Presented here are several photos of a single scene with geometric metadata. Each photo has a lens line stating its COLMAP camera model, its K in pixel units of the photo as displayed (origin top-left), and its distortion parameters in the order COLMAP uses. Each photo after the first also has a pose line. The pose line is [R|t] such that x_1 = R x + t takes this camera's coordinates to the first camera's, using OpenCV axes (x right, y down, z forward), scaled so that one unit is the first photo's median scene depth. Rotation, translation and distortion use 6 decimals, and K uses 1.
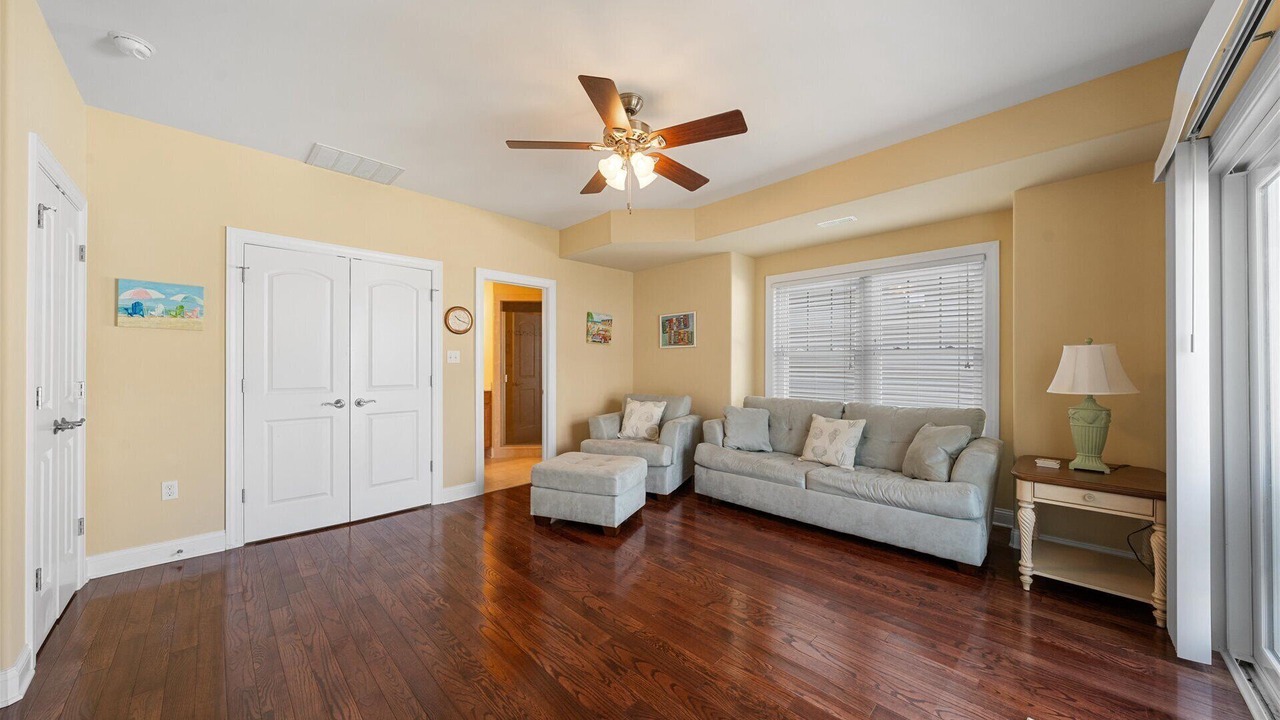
lens RADIAL K [[434.4, 0, 640.6], [0, 434.4, 363.9], [0, 0, 1]] dist [-0.001030, -0.000215]
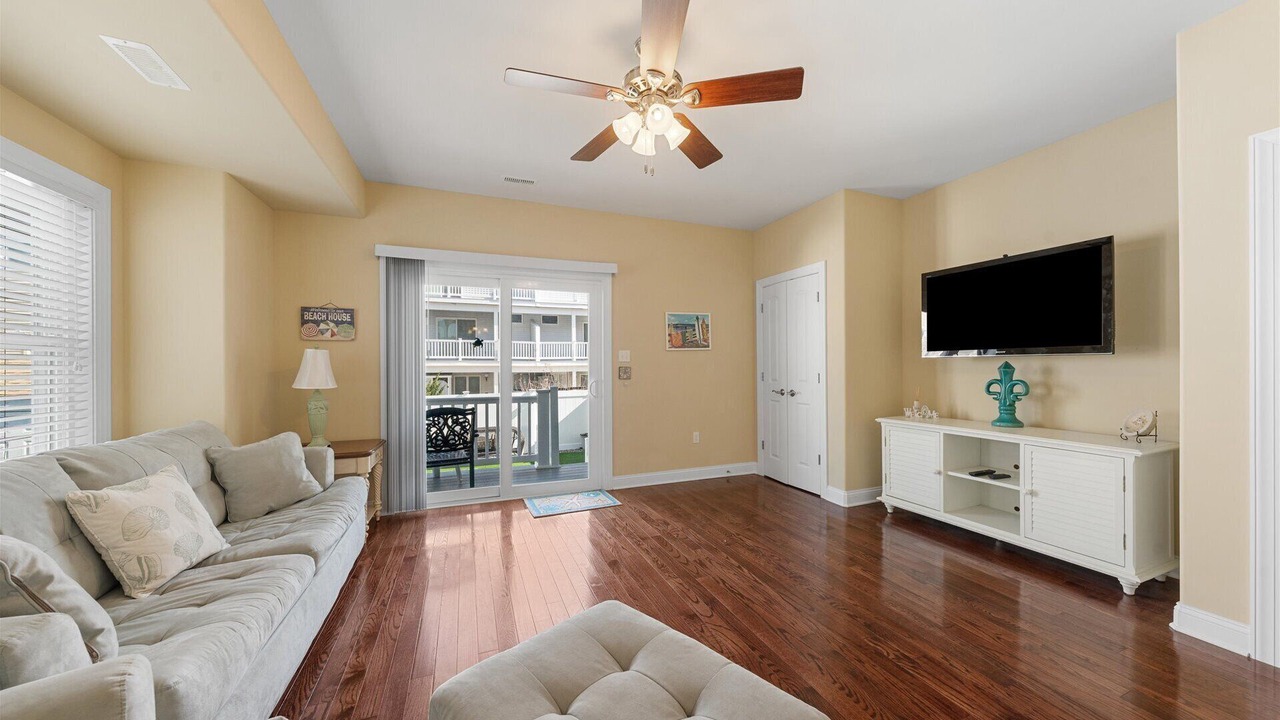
lens RADIAL K [[434.4, 0, 636.8], [0, 434.4, 363.6], [0, 0, 1]] dist [-0.001030, -0.000215]
pose [[-0.915743, 0.004666, 0.401737, -0.349399], [0.002188, 0.999976, -0.006627, 0.008319], [-0.401758, -0.005190, -0.915731, 1.857066]]
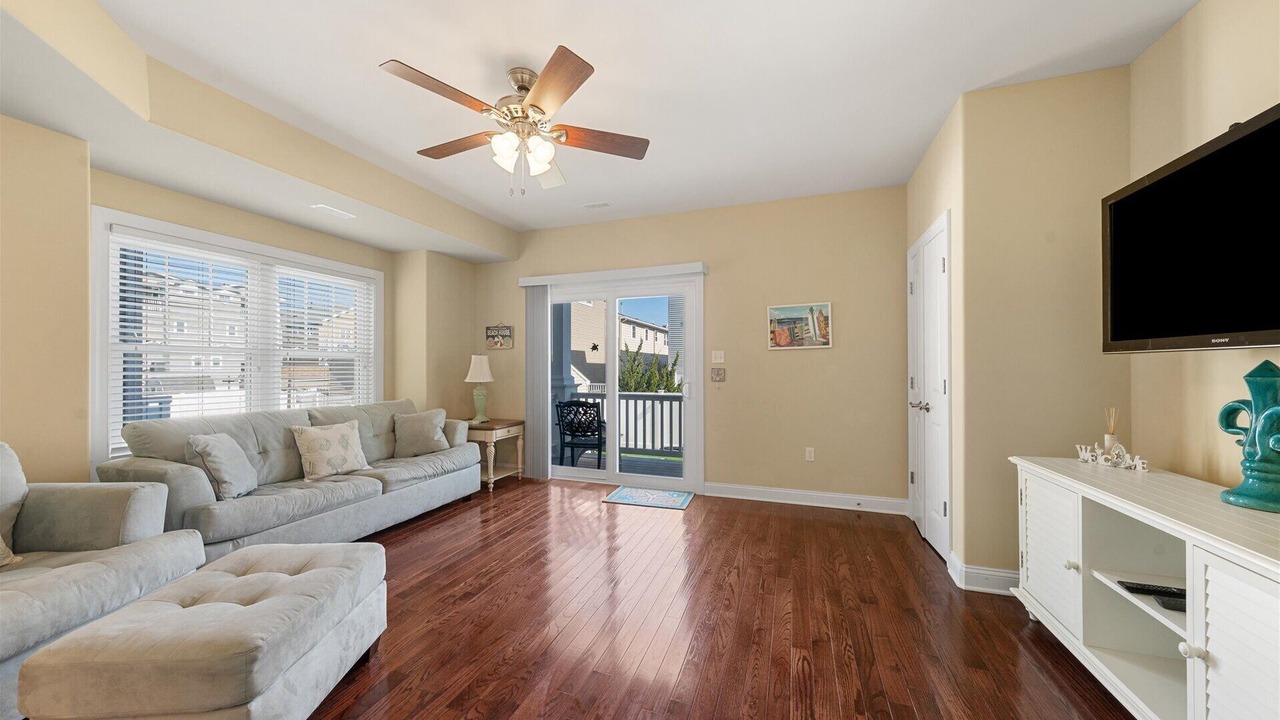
lens RADIAL K [[434.4, 0, 637.3], [0, 434.4, 362.9], [0, 0, 1]] dist [-0.001030, -0.000215]
pose [[-0.423173, 0.007677, 0.906017, -1.005353], [-0.001860, 0.999955, -0.009341, 0.005260], [-0.906047, -0.005638, -0.423139, 1.224427]]
